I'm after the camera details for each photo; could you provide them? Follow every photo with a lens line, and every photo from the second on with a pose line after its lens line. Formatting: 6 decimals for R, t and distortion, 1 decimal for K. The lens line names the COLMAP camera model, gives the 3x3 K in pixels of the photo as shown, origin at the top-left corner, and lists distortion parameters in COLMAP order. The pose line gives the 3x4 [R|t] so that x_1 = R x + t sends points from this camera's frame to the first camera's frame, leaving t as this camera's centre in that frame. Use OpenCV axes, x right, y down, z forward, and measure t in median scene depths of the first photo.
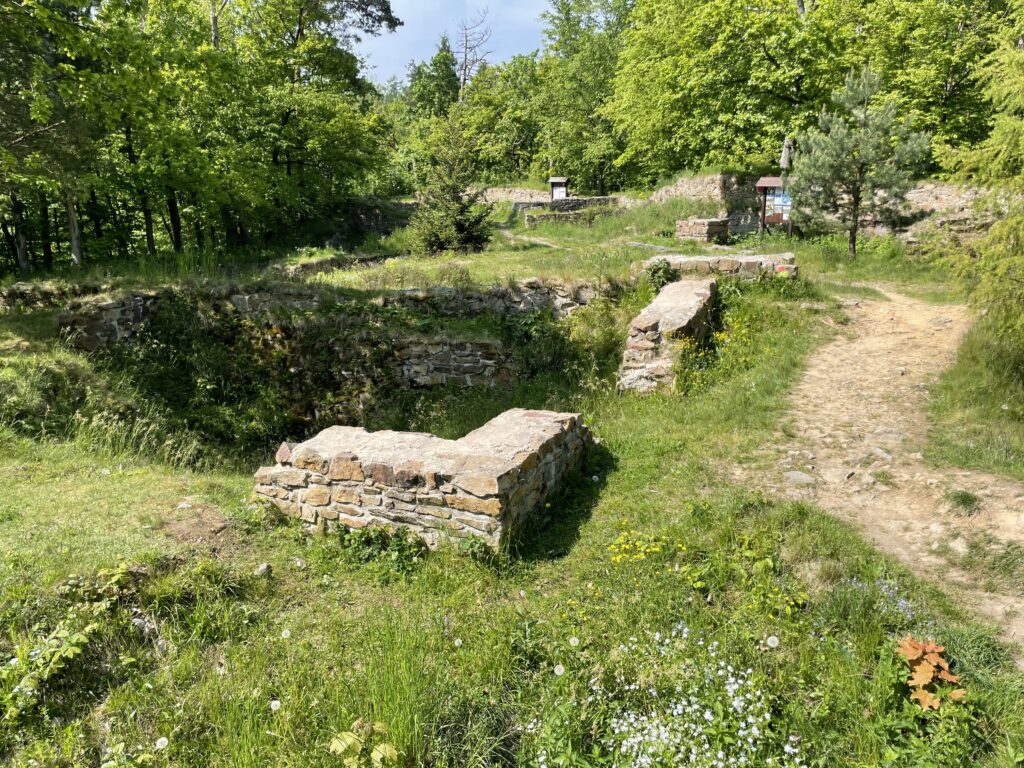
lens RADIAL K [[770.1, 0, 541.2], [0, 770.1, 370.0], [0, 0, 1]] dist [0.035554, -0.004822]
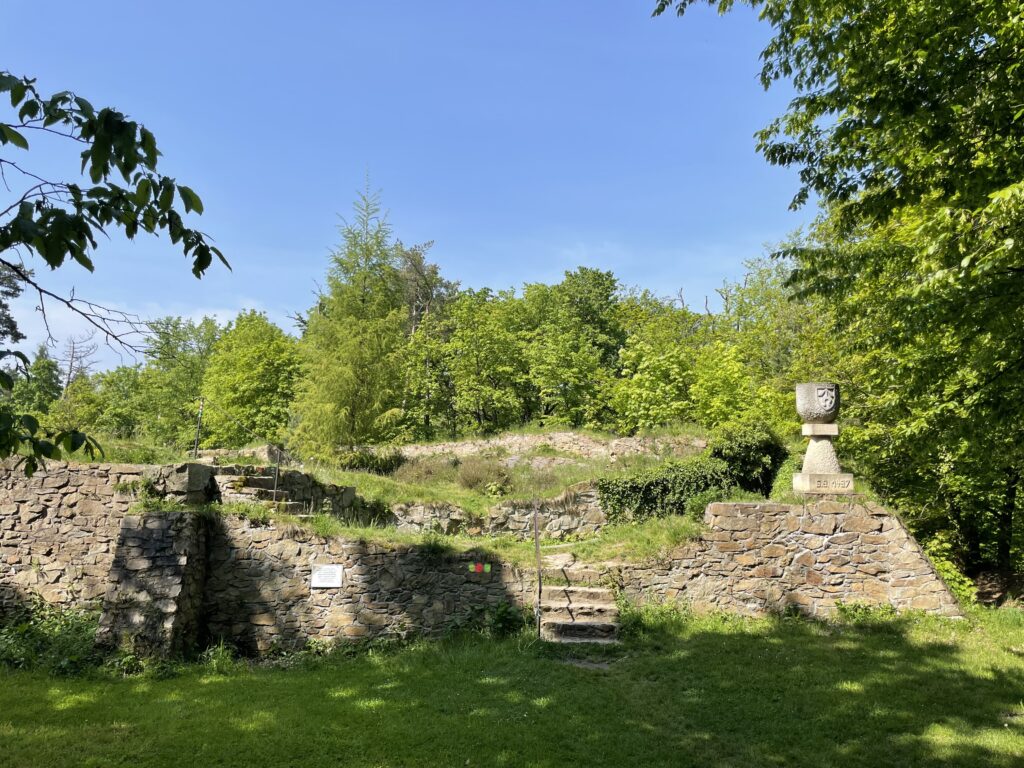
lens RADIAL K [[770.1, 0, 512.4], [0, 770.1, 377.4], [0, 0, 1]] dist [0.035554, -0.004822]
pose [[0.901855, 0.061782, 0.427599, 0.002698], [0.105387, 0.928367, -0.356410, 0.142971], [-0.418989, 0.366494, 0.830741, -0.344349]]
